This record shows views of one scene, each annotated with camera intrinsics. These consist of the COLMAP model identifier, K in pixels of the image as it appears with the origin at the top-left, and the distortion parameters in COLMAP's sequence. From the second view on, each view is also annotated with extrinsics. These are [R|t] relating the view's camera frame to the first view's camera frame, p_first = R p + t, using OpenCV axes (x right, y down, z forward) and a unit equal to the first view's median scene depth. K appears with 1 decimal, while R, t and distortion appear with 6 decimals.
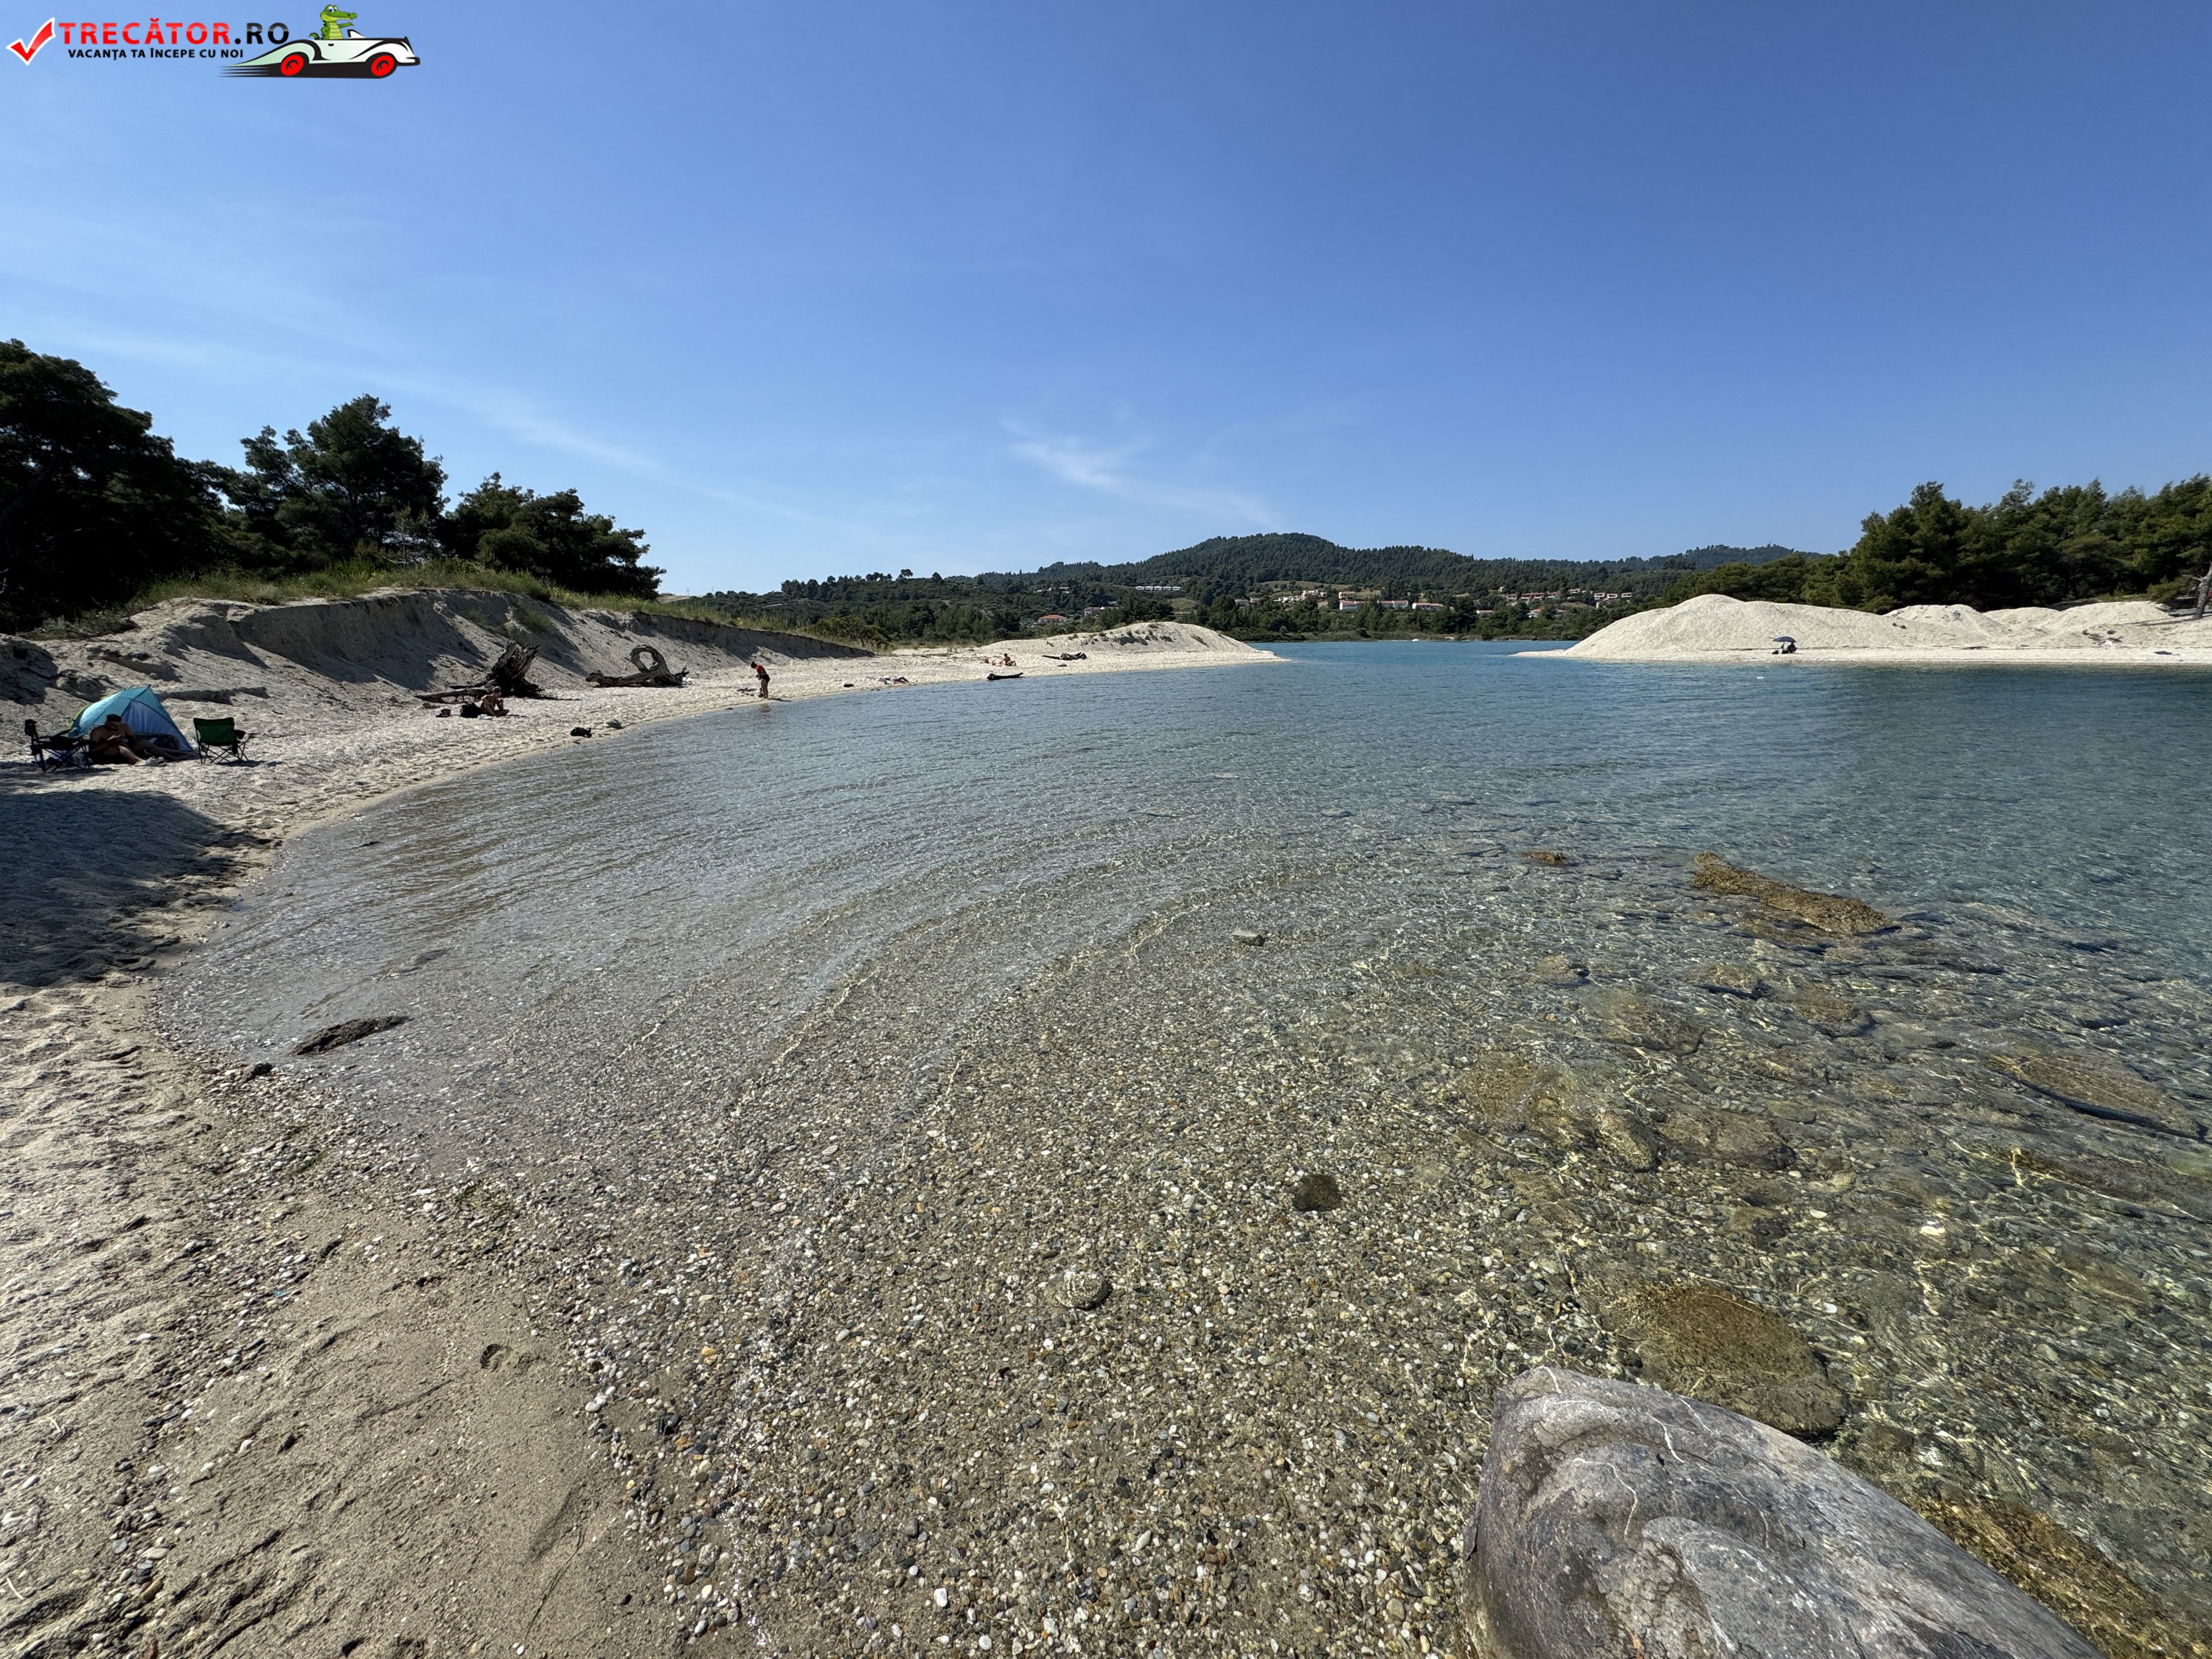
lens RADIAL K [[879.9, 0, 1106.0], [0, 879.9, 835.1], [0, 0, 1]] dist [-0.003287, -0.000302]
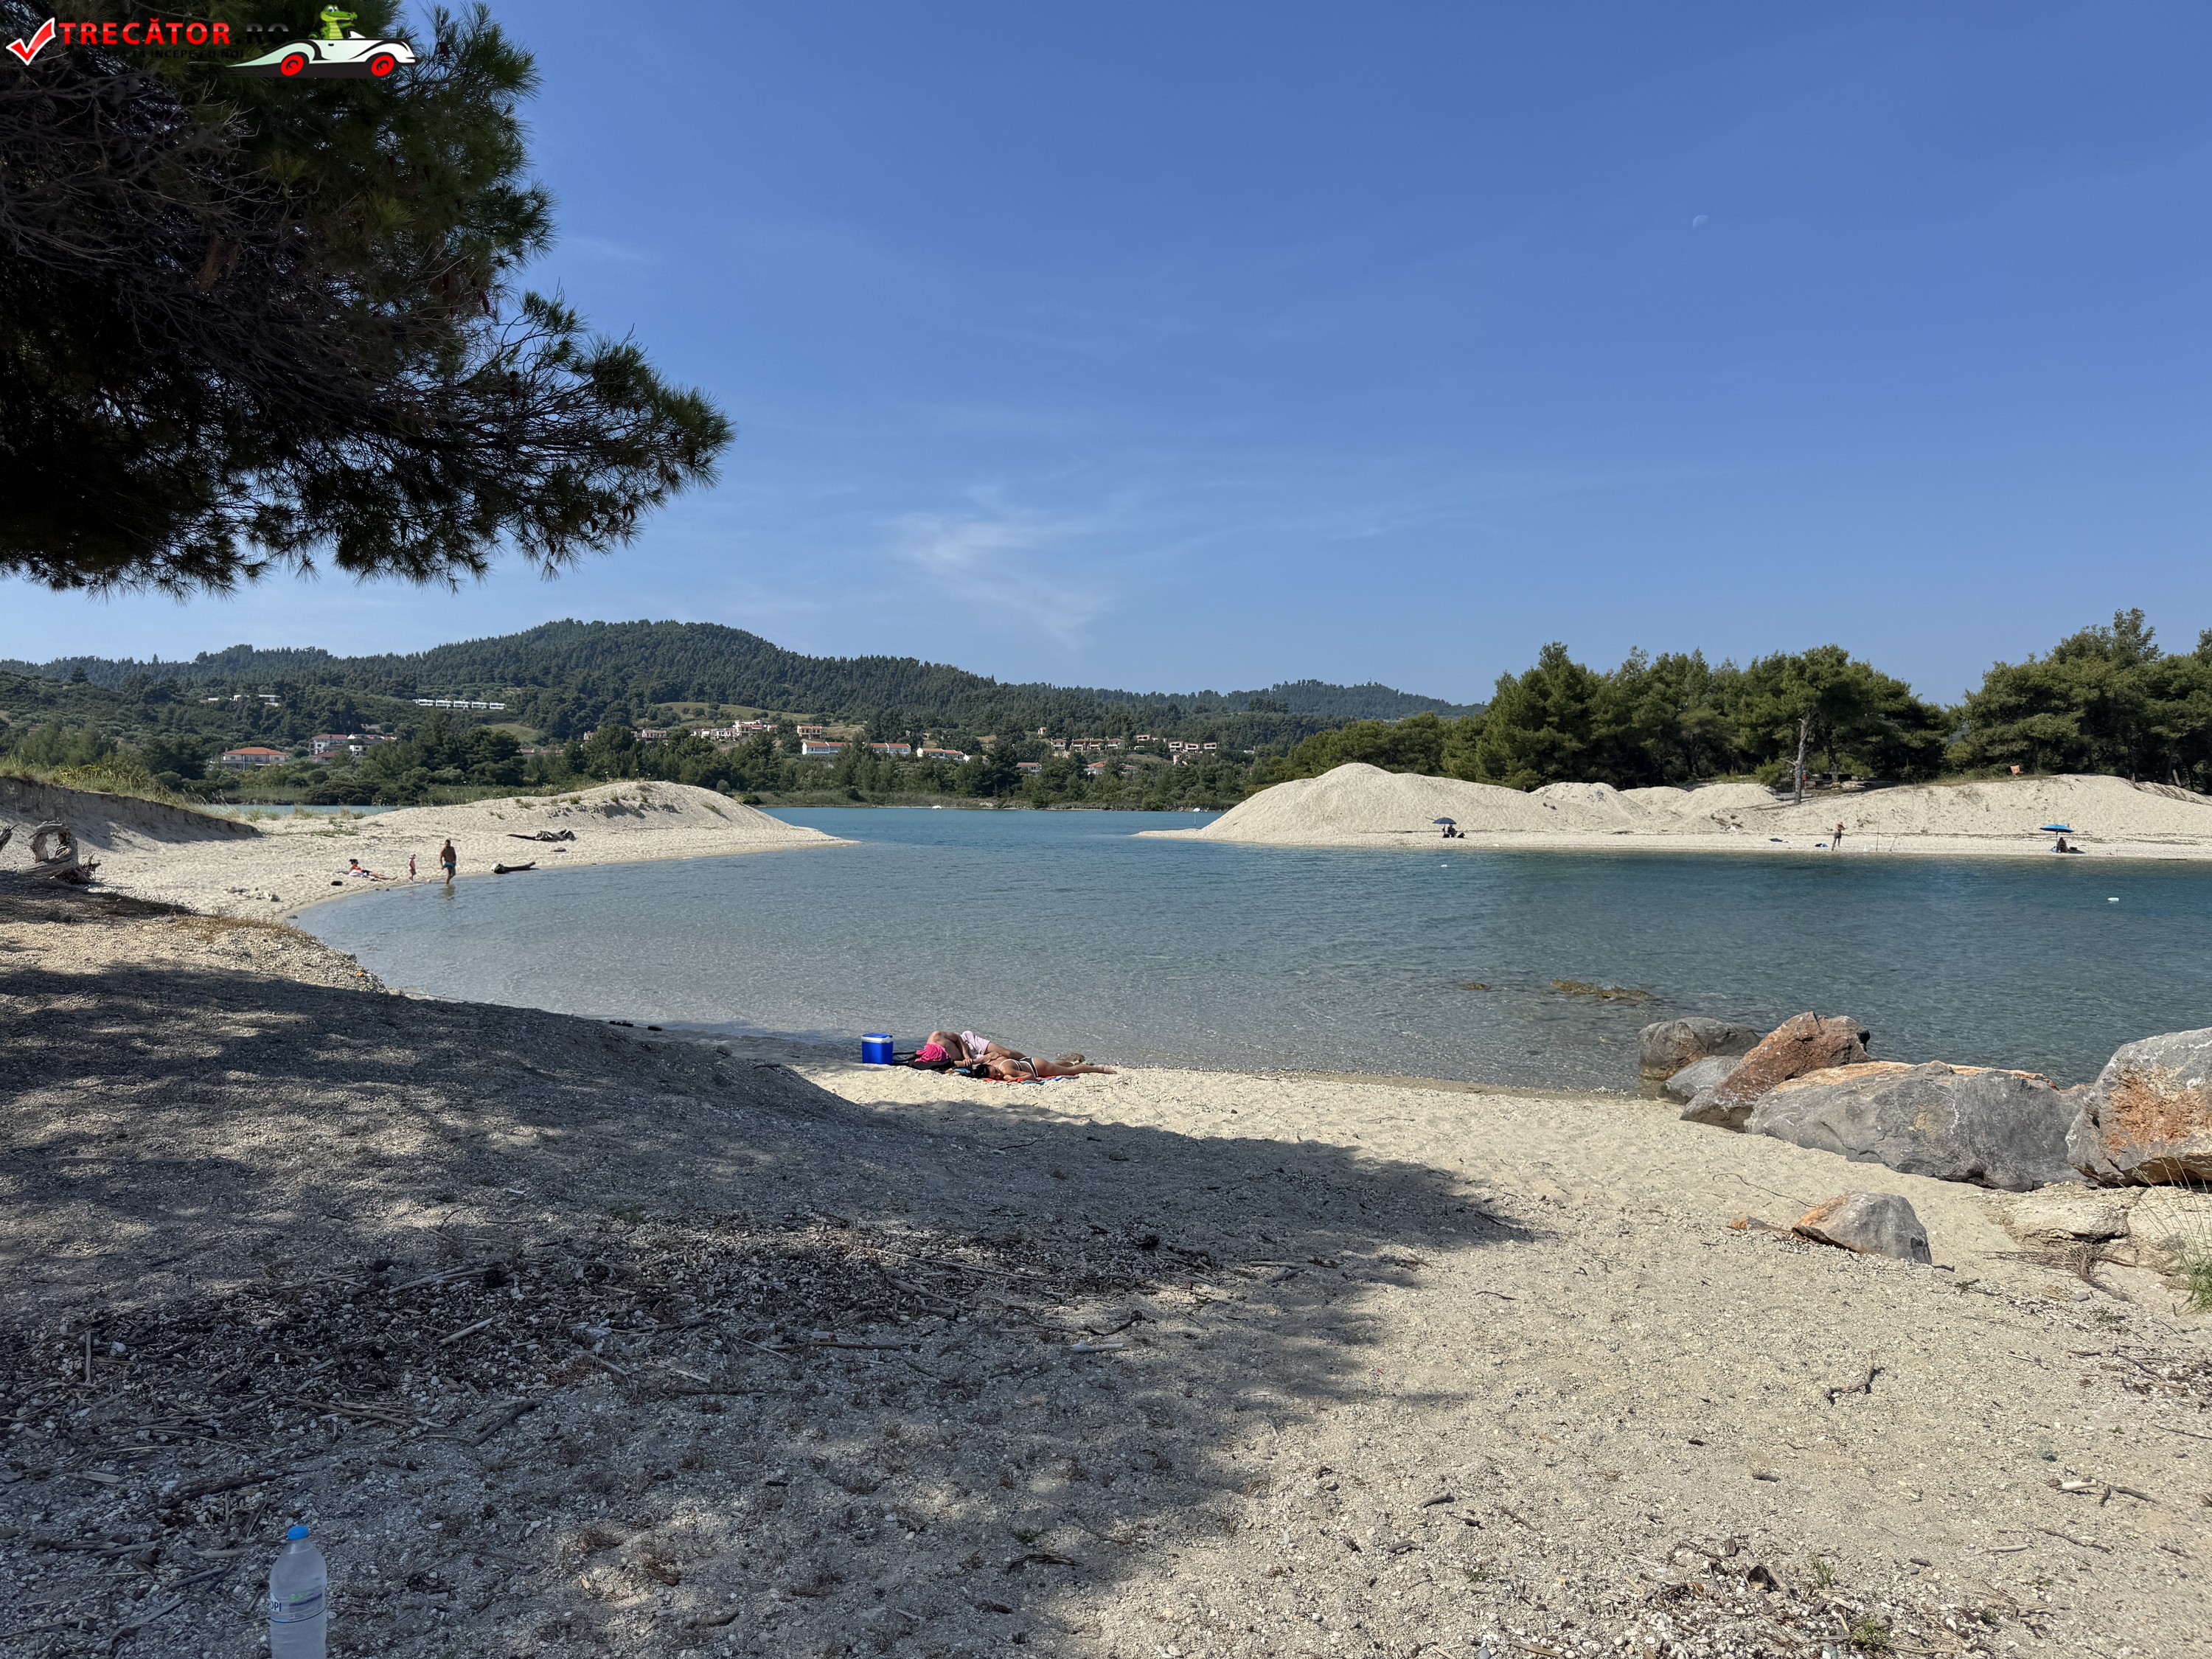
lens RADIAL K [[1552.7, 0, 1097.8], [0, 1552.7, 861.8], [0, 0, 1]] dist [0.072059, -0.095921]
pose [[0.898724, -0.000671, 0.438514, -0.145710], [0.078887, 0.983932, -0.160170, 0.022109], [-0.431361, 0.178541, 0.884336, -0.134160]]
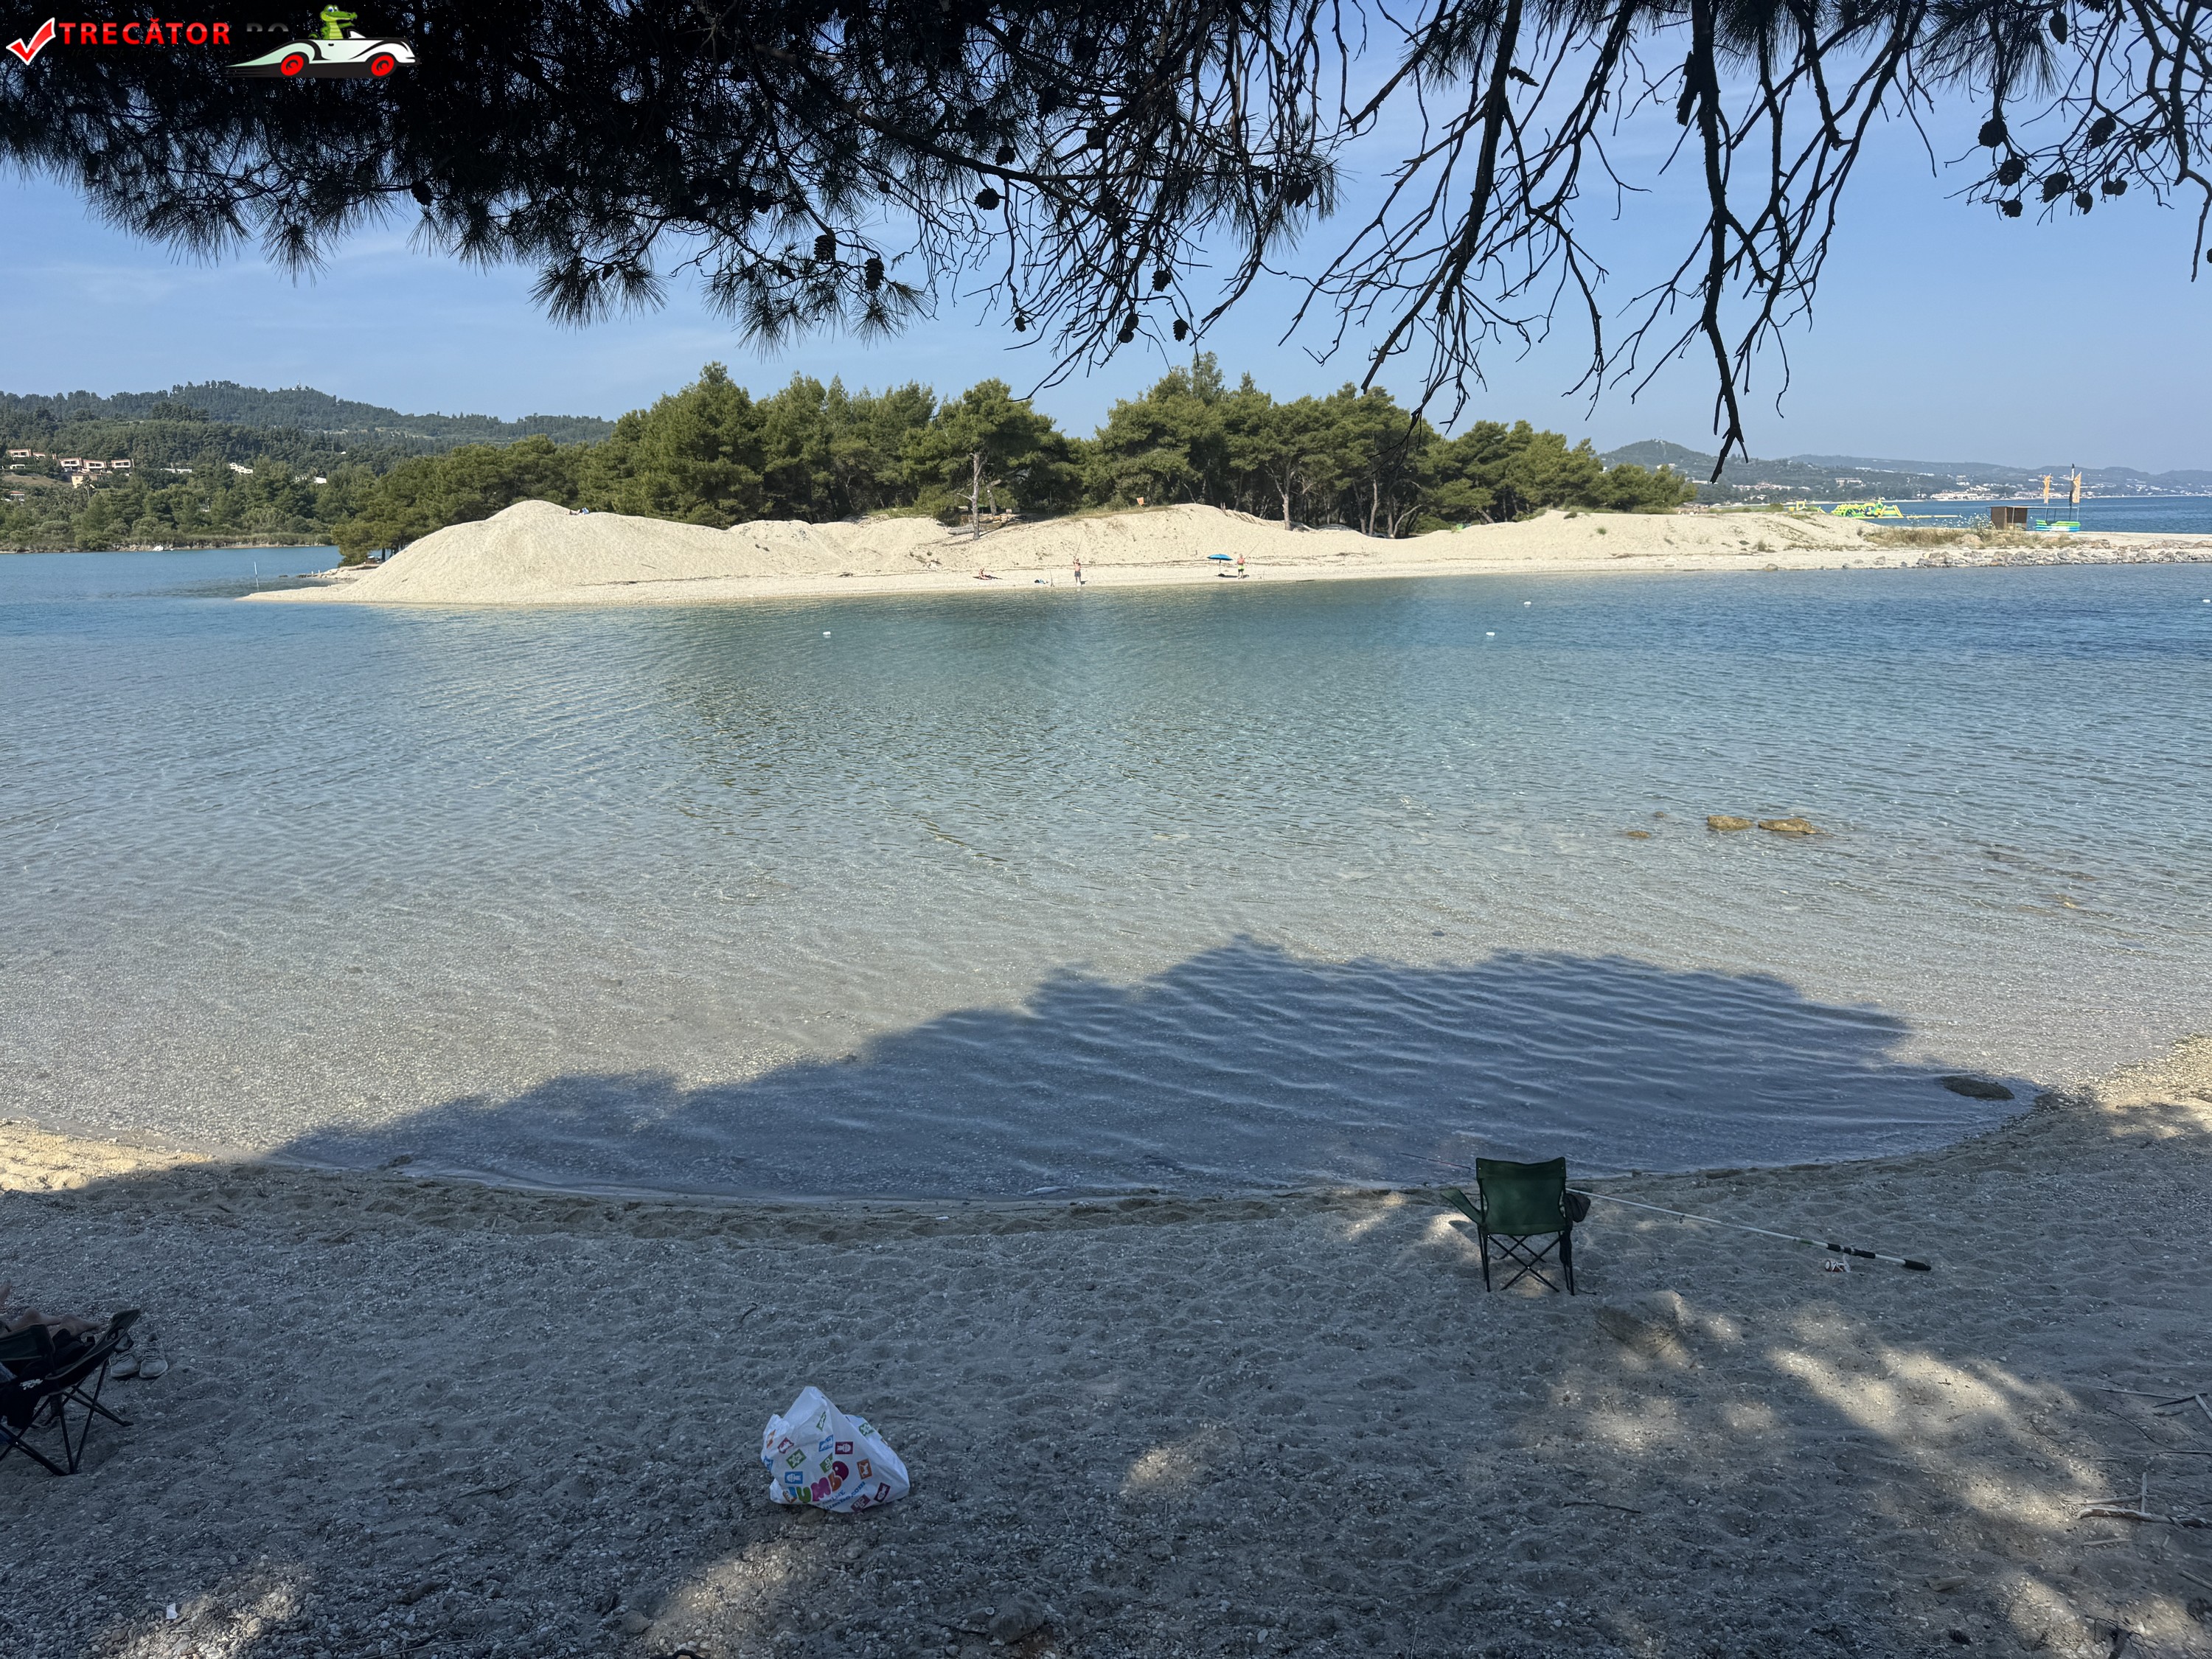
lens RADIAL K [[1552.7, 0, 1104.0], [0, 1552.7, 857.9], [0, 0, 1]] dist [0.072059, -0.095921]
pose [[0.464435, -0.187231, 0.865589, -0.216571], [0.202952, 0.973887, 0.101762, -0.038774], [-0.862039, 0.128411, 0.490306, 0.057958]]
